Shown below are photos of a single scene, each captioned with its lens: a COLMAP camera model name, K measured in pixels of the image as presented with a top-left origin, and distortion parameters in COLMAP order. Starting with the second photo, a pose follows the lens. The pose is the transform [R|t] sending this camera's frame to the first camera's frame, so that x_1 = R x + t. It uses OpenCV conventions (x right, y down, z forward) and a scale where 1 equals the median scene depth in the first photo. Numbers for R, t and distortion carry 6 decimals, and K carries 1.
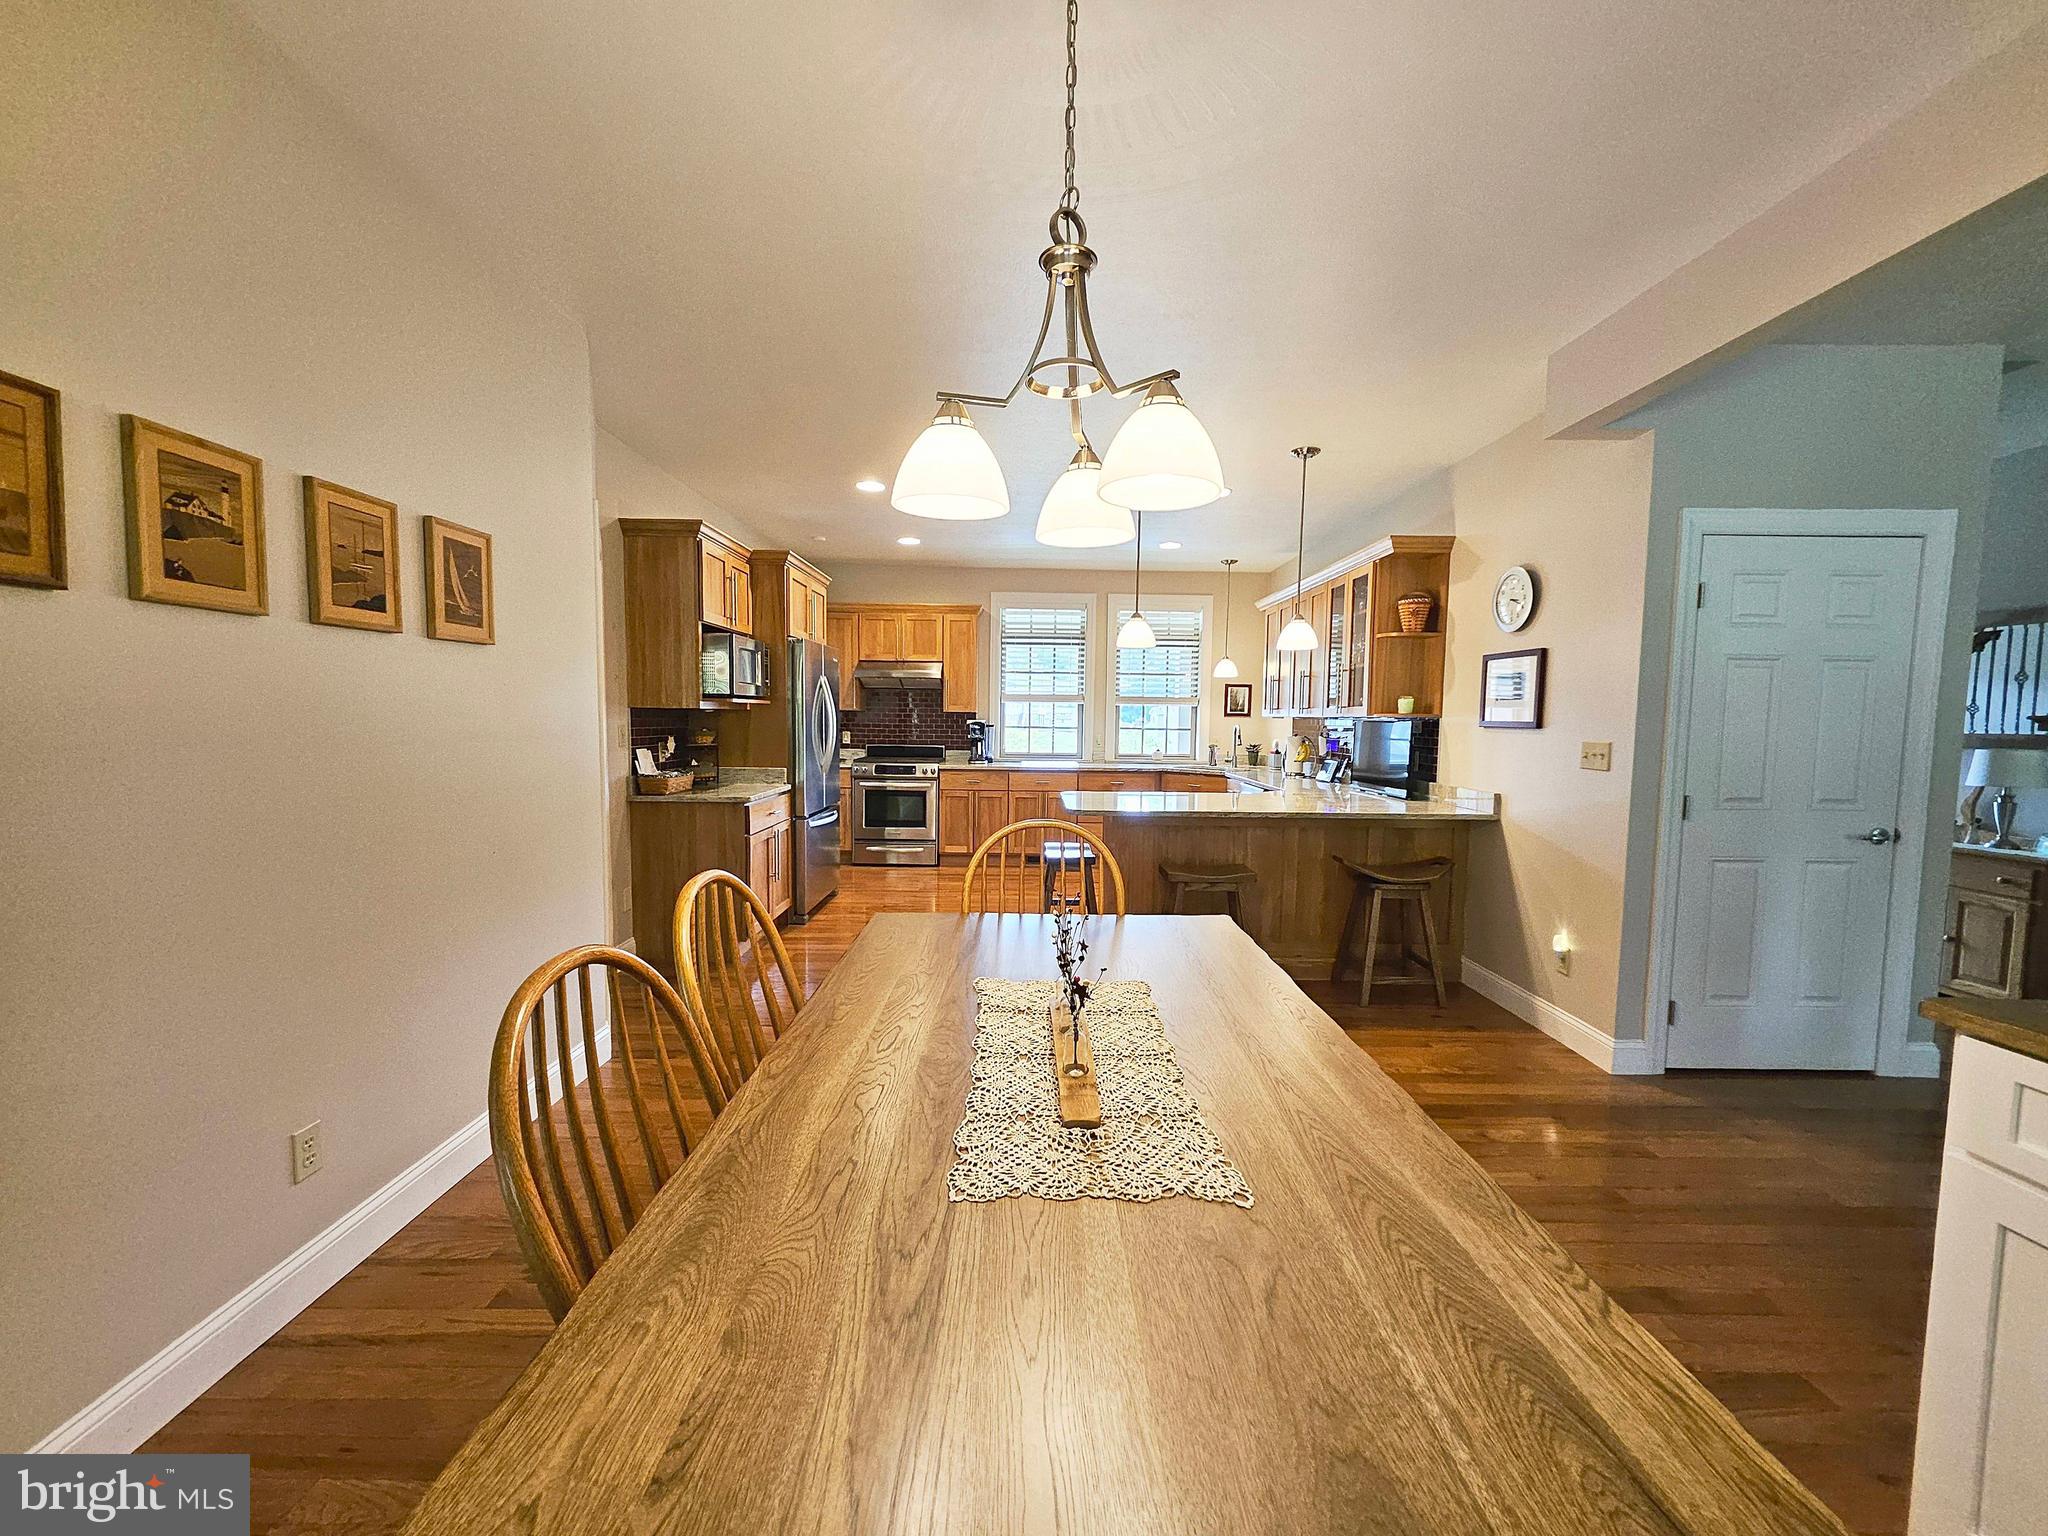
lens RADIAL K [[800.7, 0, 1038.7], [0, 800.7, 772.6], [0, 0, 1]] dist [0.001048, -0.000024]
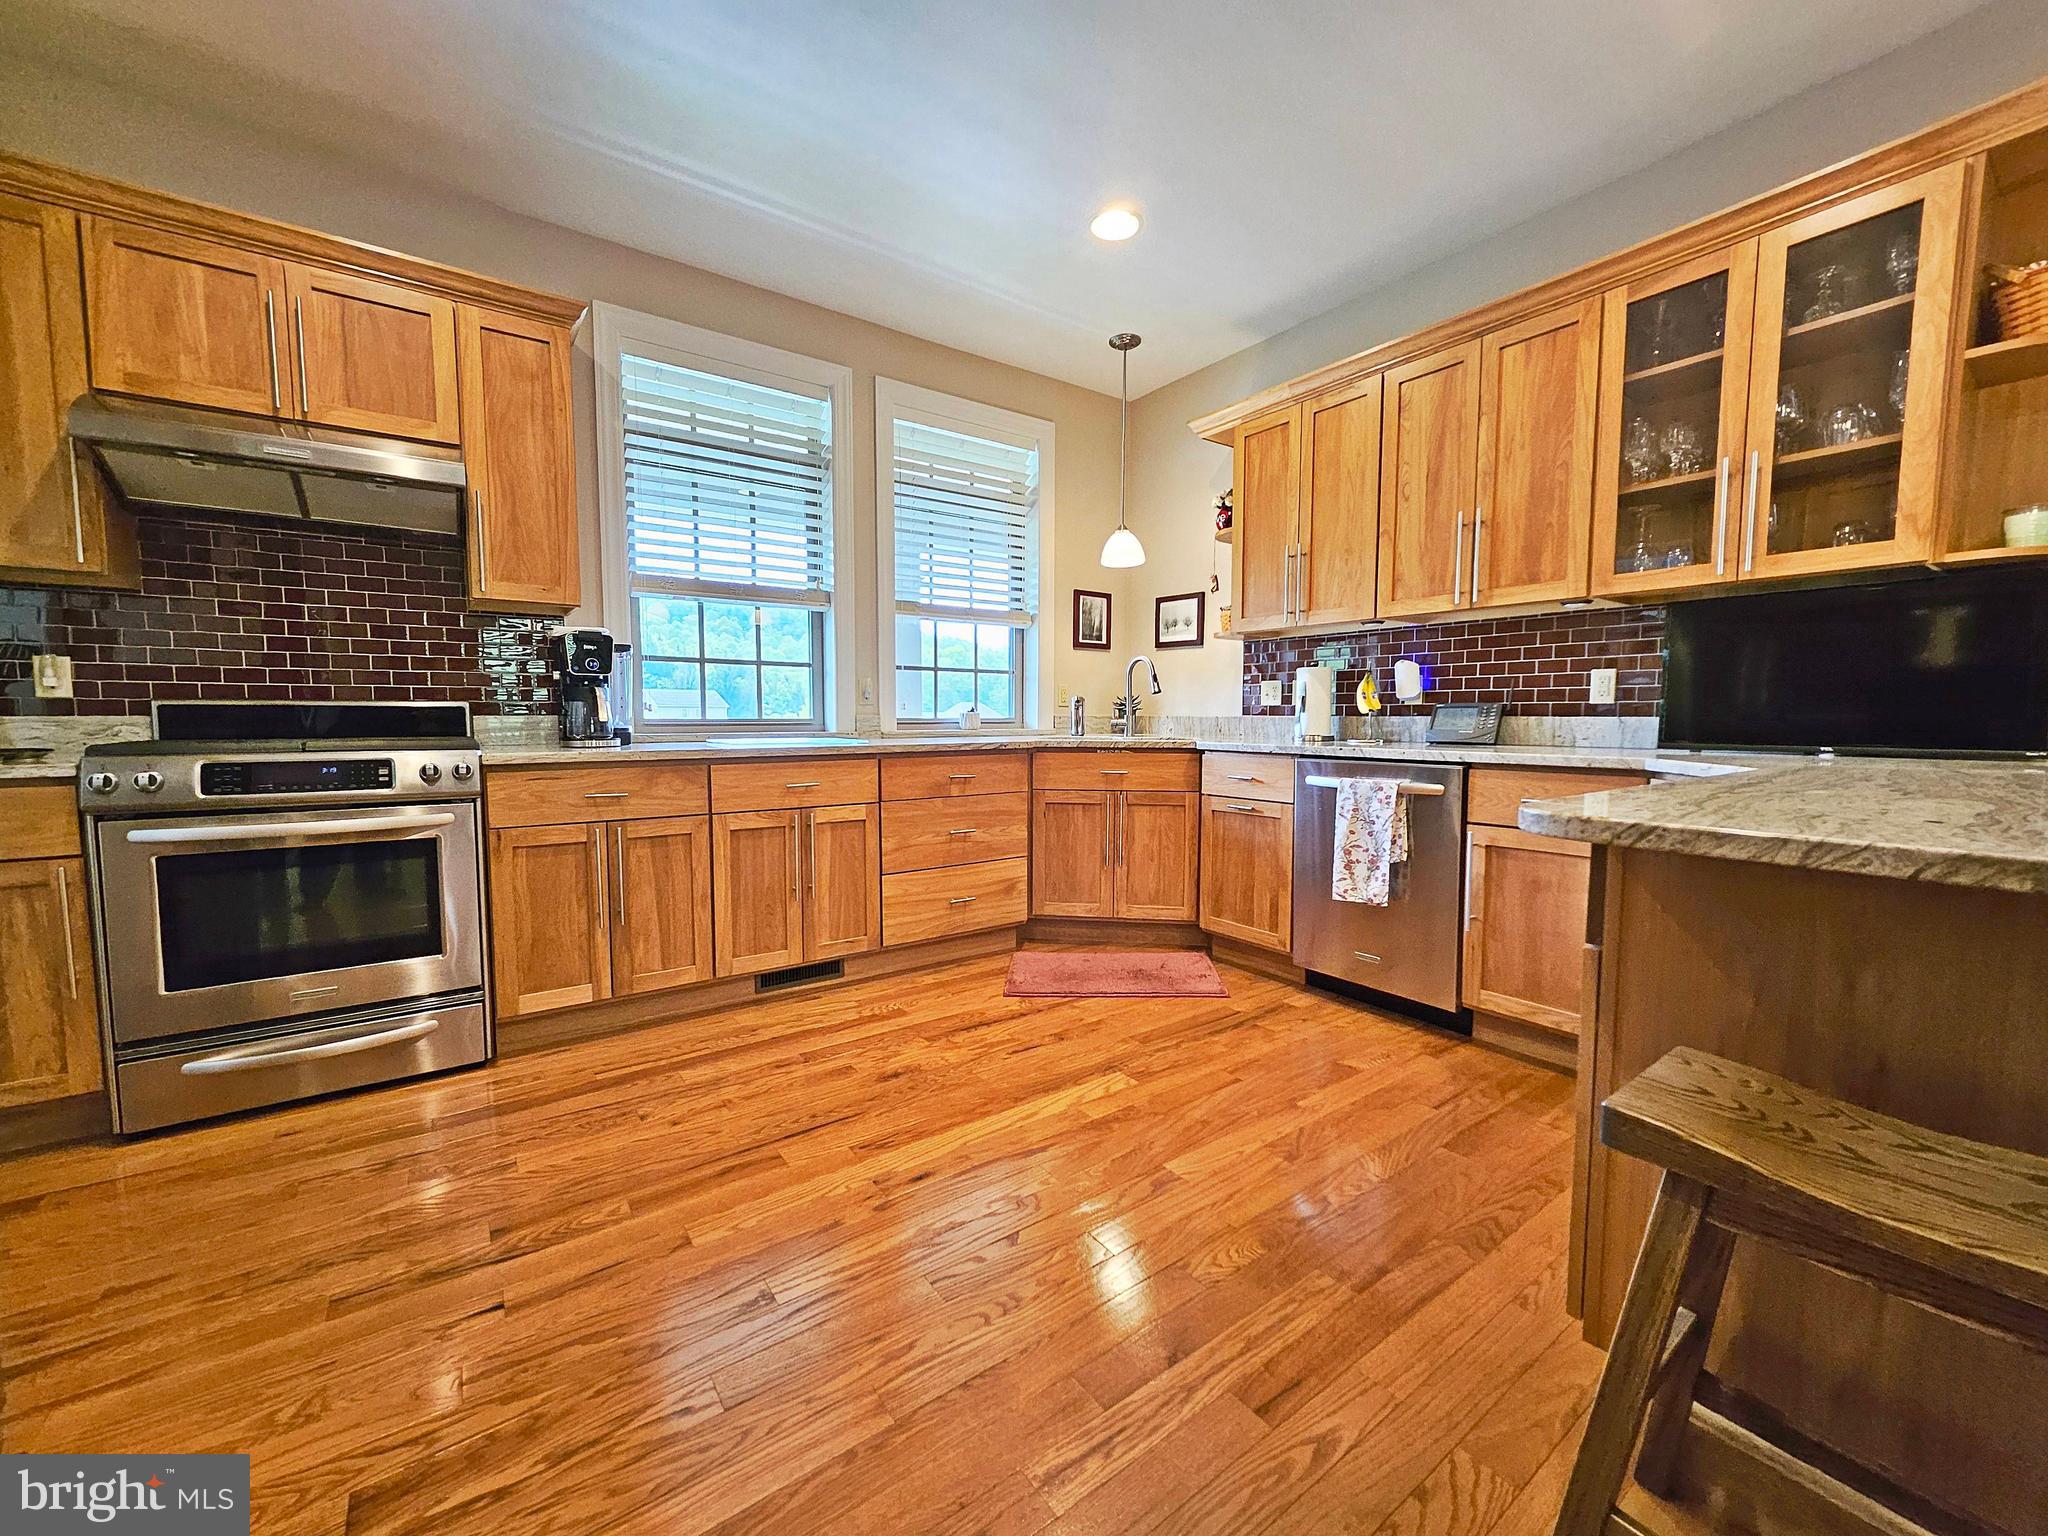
lens RADIAL K [[800.7, 0, 1030.3], [0, 800.7, 772.8], [0, 0, 1]] dist [0.001048, -0.000024]
pose [[0.820237, -0.055876, 0.569289, -0.126941], [0.050806, 0.998401, 0.024793, 0.001668], [-0.569764, 0.008587, 0.821764, 0.608257]]
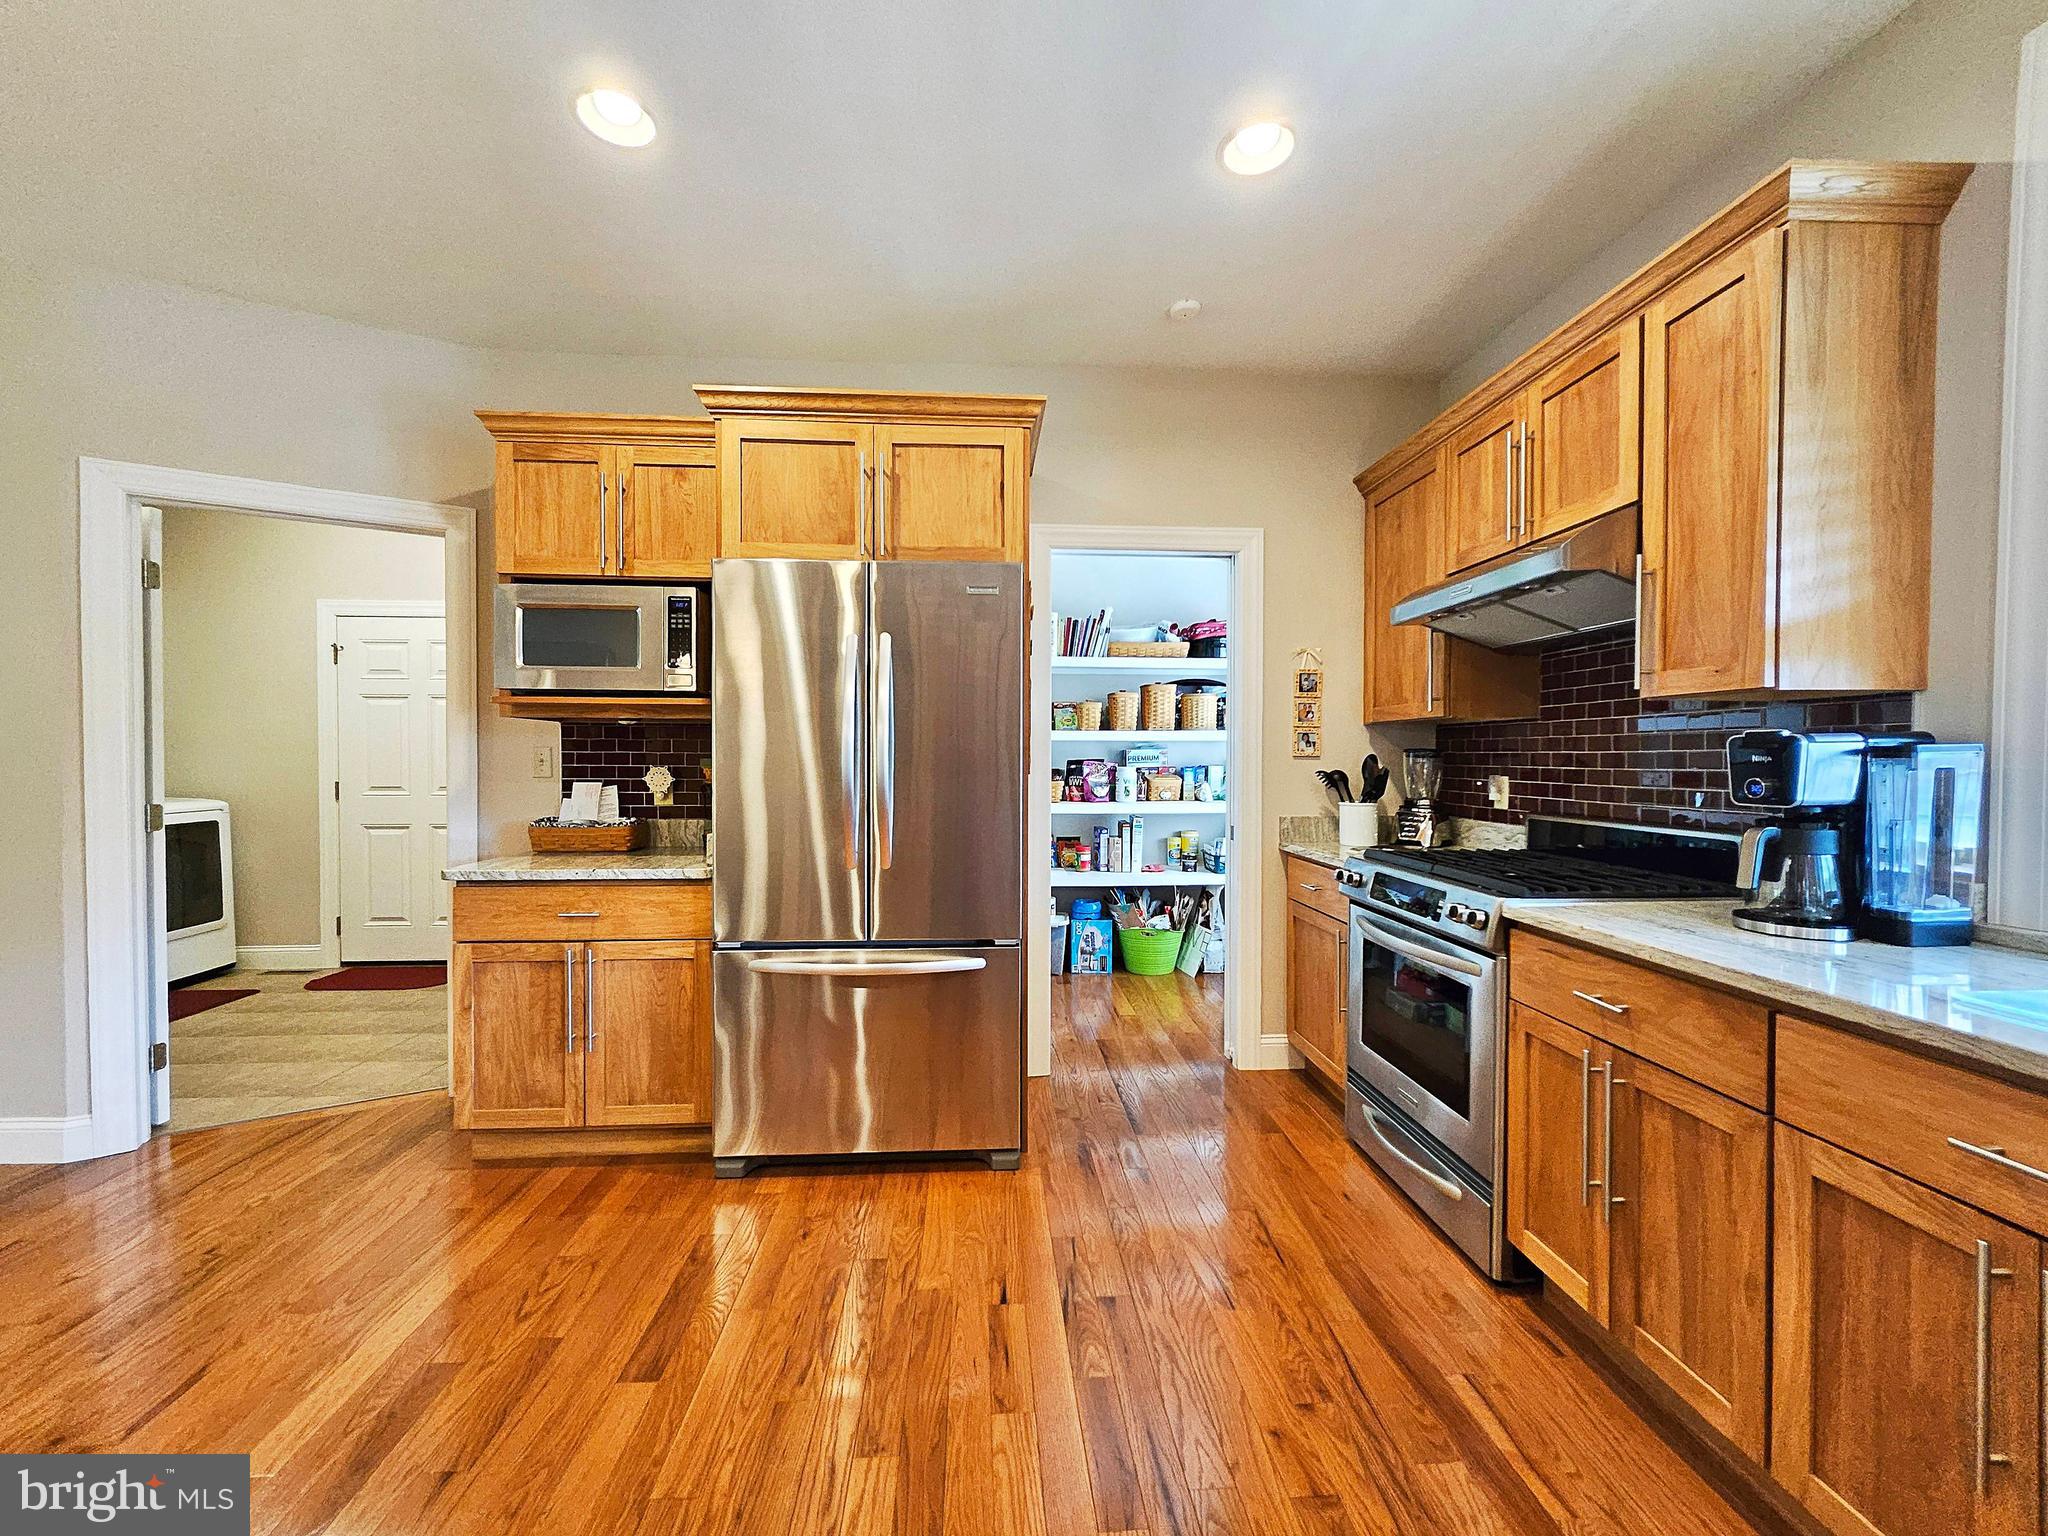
lens RADIAL K [[800.7, 0, 1030.4], [0, 800.7, 773.7], [0, 0, 1]] dist [0.001048, -0.000024]
pose [[0.047768, 0.003962, -0.998851, 0.127625], [-0.071572, 0.997435, 0.000534, -0.040101], [0.996291, 0.071464, 0.047930, 0.827614]]
